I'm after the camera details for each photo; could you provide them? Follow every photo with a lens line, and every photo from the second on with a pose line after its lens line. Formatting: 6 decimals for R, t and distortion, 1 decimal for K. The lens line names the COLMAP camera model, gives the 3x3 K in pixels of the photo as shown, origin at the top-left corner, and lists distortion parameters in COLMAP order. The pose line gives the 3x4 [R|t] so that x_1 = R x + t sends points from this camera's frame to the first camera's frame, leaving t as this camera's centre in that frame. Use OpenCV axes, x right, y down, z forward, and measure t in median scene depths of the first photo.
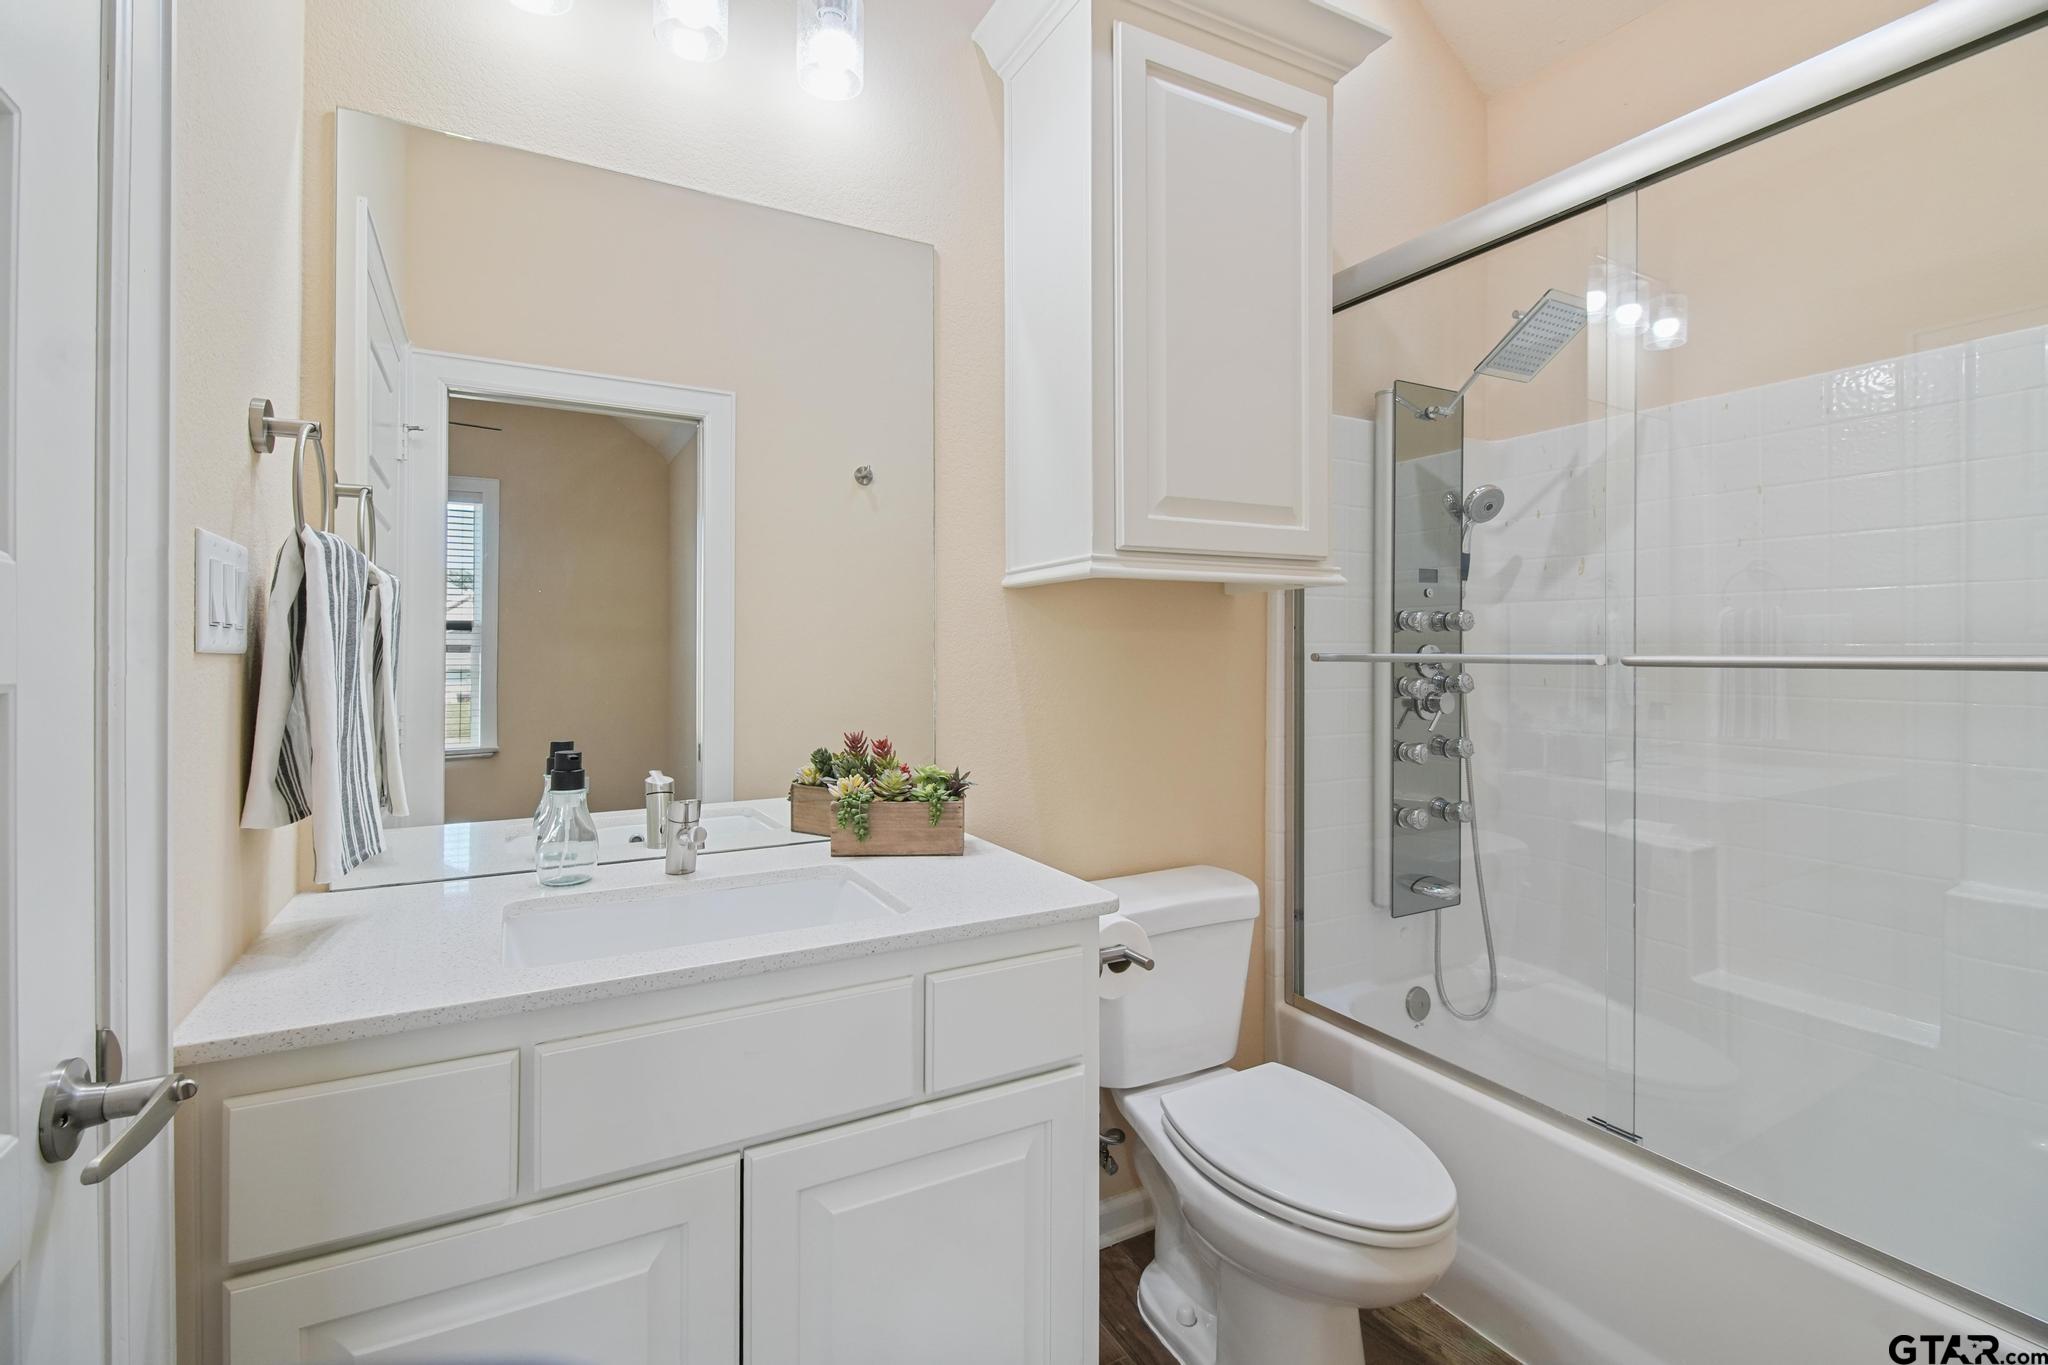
lens RADIAL K [[917.2, 0, 1022.6], [0, 917.2, 650.4], [0, 0, 1]] dist [0.001664, -0.010963]
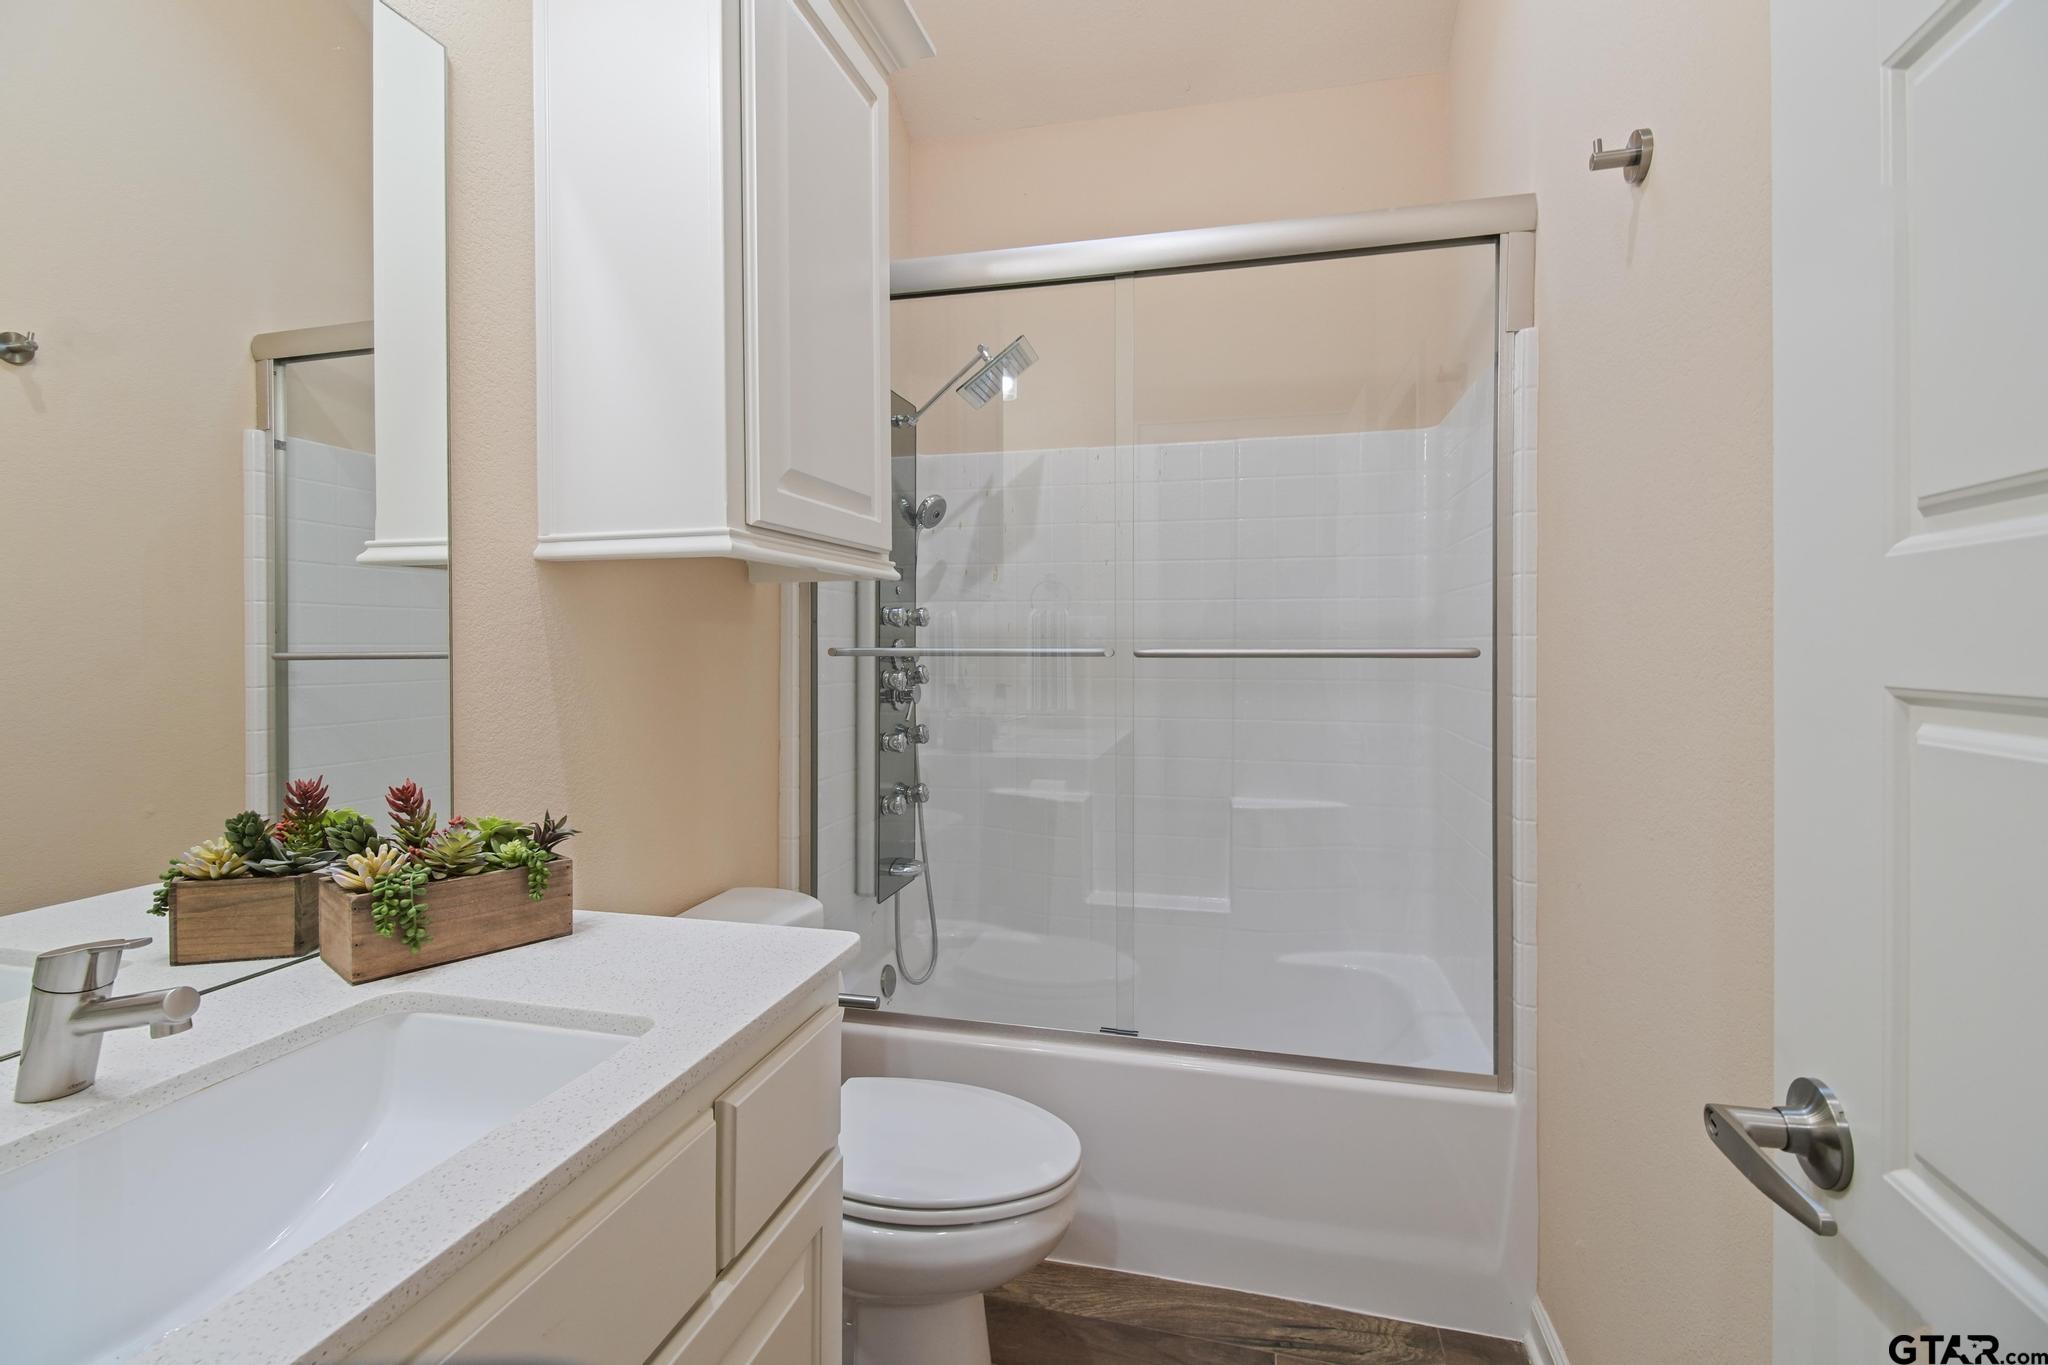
lens RADIAL K [[917.2, 0, 1022.6], [0, 917.2, 650.4], [0, 0, 1]] dist [0.001664, -0.010963]
pose [[0.674911, -0.006301, 0.737872, -0.250015], [0.001189, 0.999972, 0.007451, -0.001223], [-0.737898, -0.004151, 0.674900, 0.184739]]
